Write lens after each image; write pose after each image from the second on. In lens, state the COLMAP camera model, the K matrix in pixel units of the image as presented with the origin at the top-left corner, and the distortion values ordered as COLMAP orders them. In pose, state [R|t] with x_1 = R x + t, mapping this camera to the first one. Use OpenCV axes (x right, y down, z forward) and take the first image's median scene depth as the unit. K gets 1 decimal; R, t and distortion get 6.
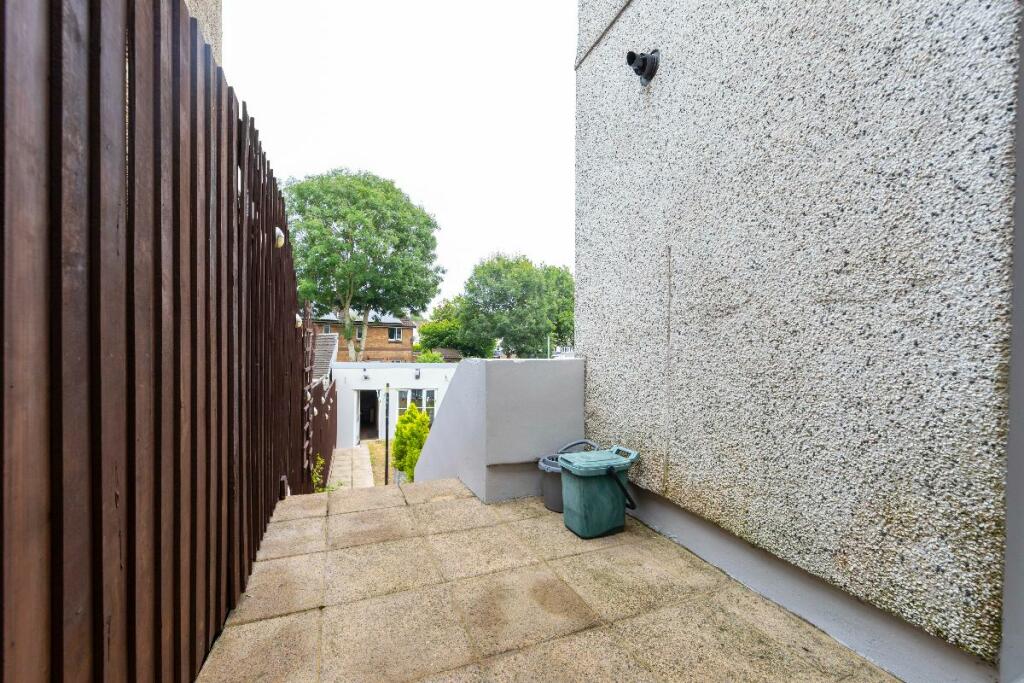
lens RADIAL K [[404.3, 0, 511.9], [0, 404.3, 345.9], [0, 0, 1]] dist [0.000830, 0.000215]
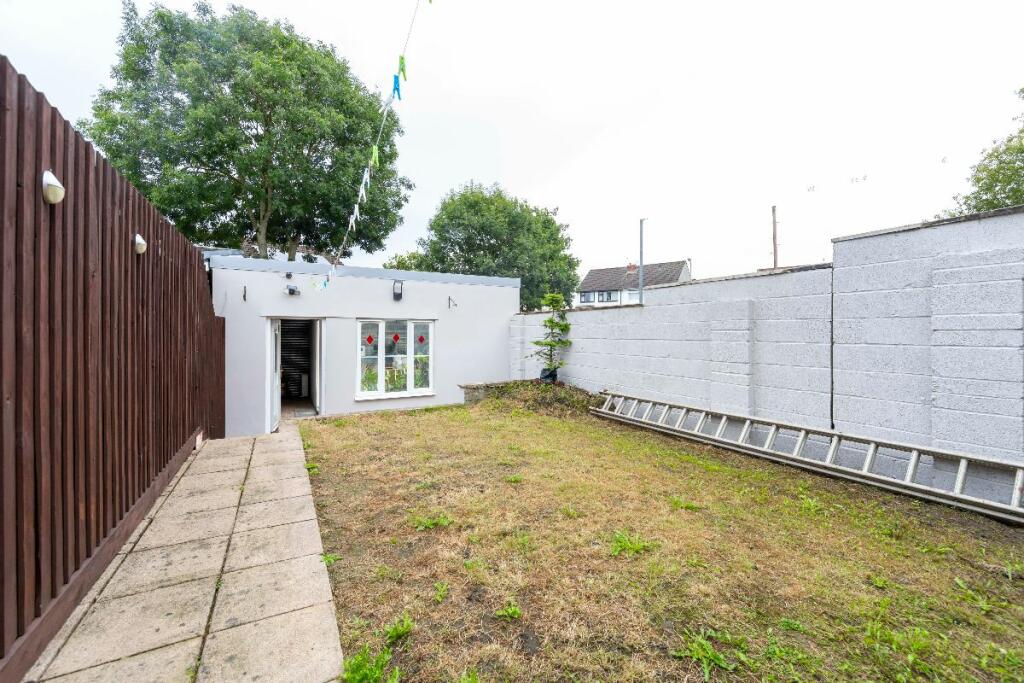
lens RADIAL K [[408.0, 0, 513.4], [0, 408.0, 325.8], [0, 0, 1]] dist [-0.000164, 0.000029]
pose [[0.989517, -0.018374, 0.143241, -0.088290], [0.020487, 0.999702, -0.013289, 0.068328], [-0.142954, 0.016084, 0.989599, 0.249840]]
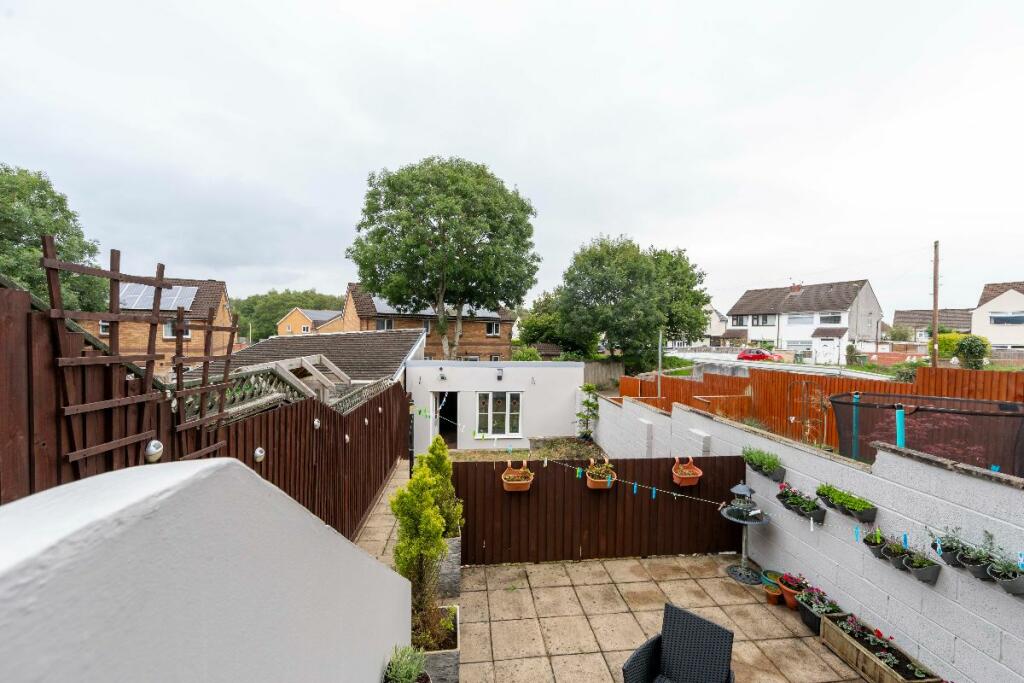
lens RADIAL K [[401.4, 0, 521.7], [0, 401.4, 346.8], [0, 0, 1]] dist [0.000888, 0.000106]
pose [[0.971879, 0.002299, -0.235470, 0.007610], [0.001604, 0.999865, 0.016379, -0.001751], [0.235476, -0.016296, 0.971744, 0.097245]]
